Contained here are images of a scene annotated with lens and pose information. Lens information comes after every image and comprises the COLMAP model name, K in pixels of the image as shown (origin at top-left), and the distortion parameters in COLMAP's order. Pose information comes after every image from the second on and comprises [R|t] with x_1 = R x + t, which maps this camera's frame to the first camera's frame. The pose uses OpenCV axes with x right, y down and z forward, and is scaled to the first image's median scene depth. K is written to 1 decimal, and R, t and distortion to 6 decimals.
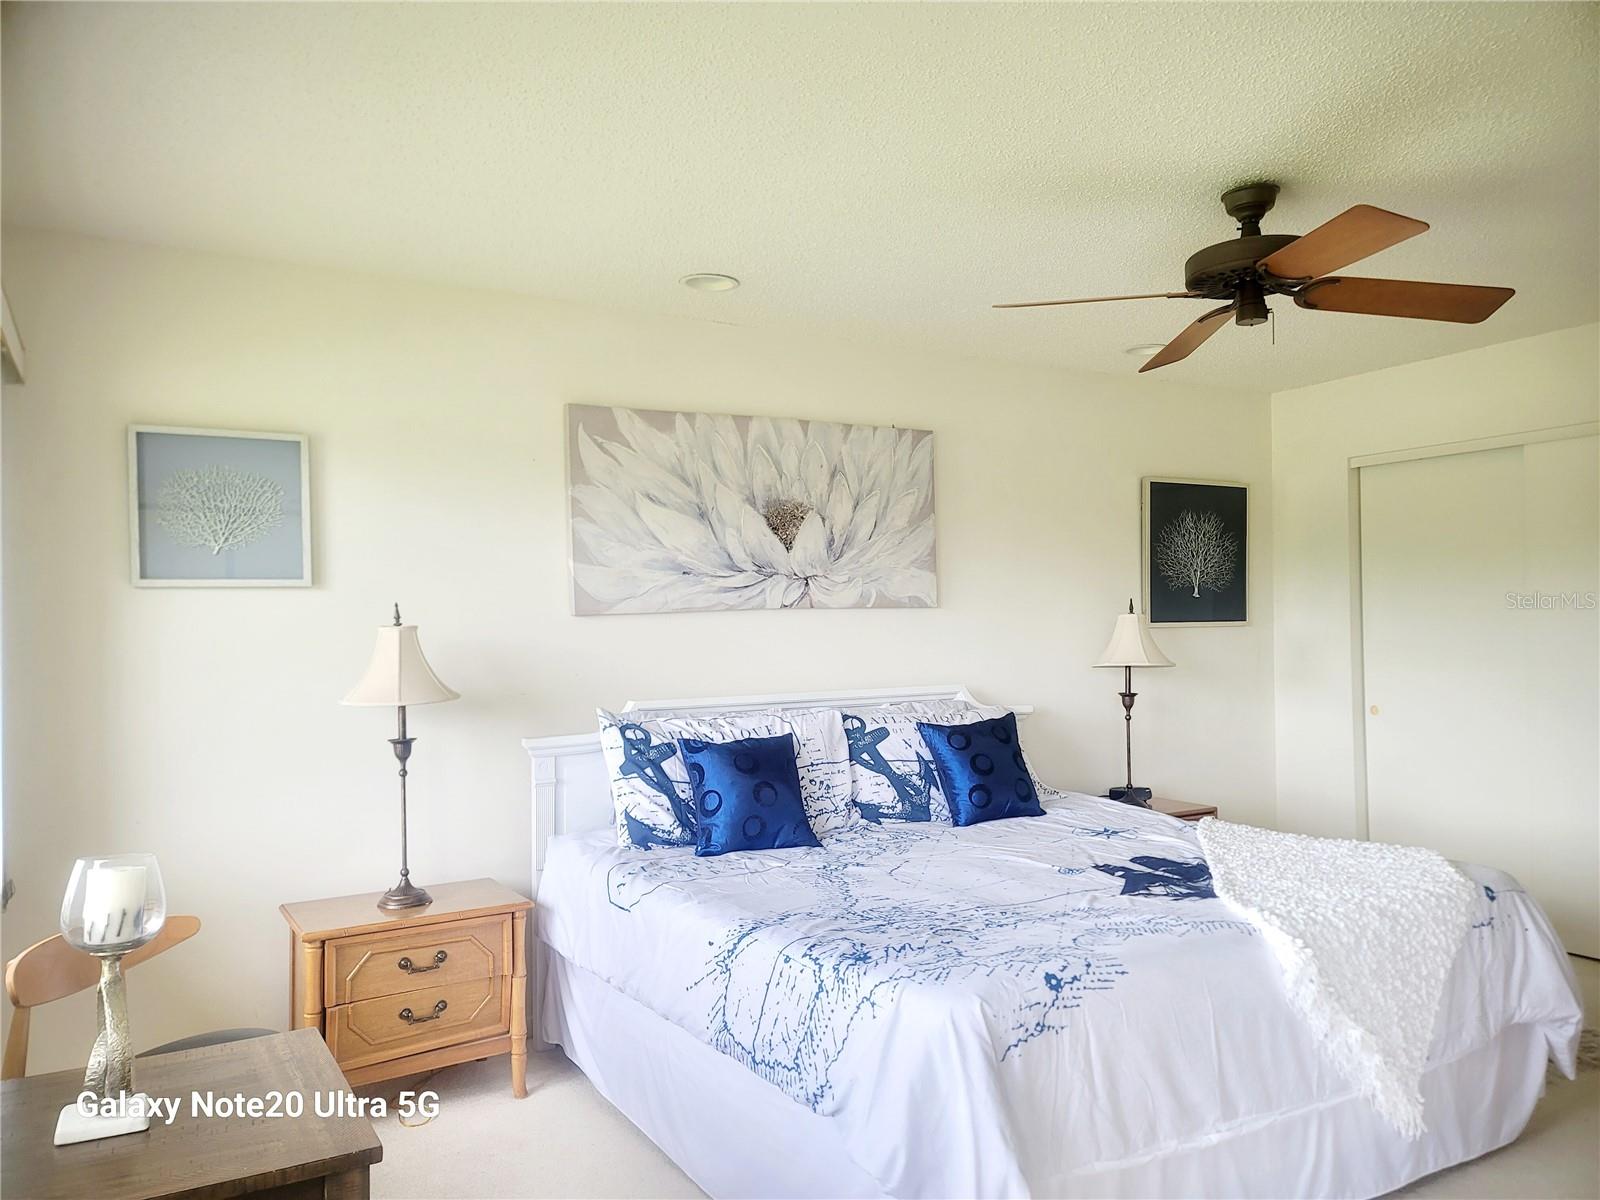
lens RADIAL K [[1177.9, 0, 813.1], [0, 1177.9, 624.8], [0, 0, 1]] dist [0.083816, -0.037399]
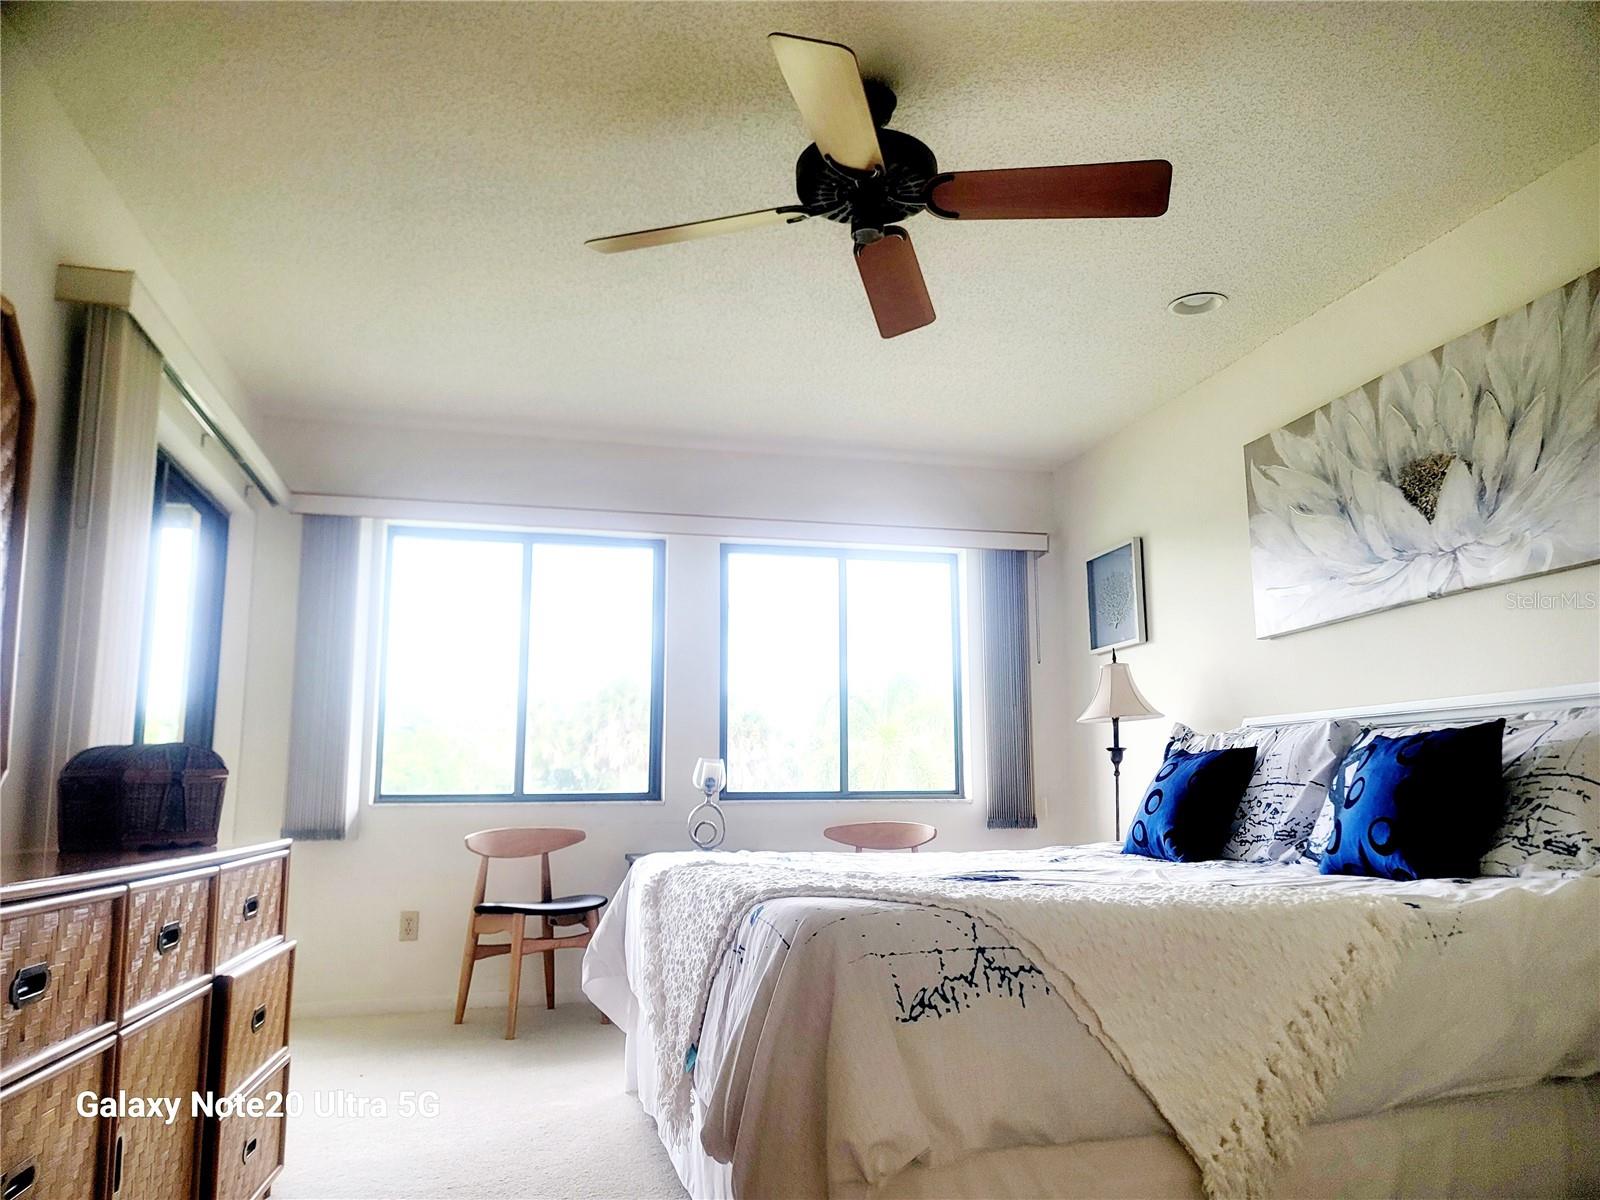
lens RADIAL K [[1170.0, 0, 804.3], [0, 1170.0, 602.6], [0, 0, 1]] dist [0.044780, -0.026810]
pose [[-0.297834, -0.143210, -0.943814, 0.921744], [-0.001892, 0.988770, -0.149434, 0.118062], [0.954616, -0.042721, -0.294760, 0.944663]]
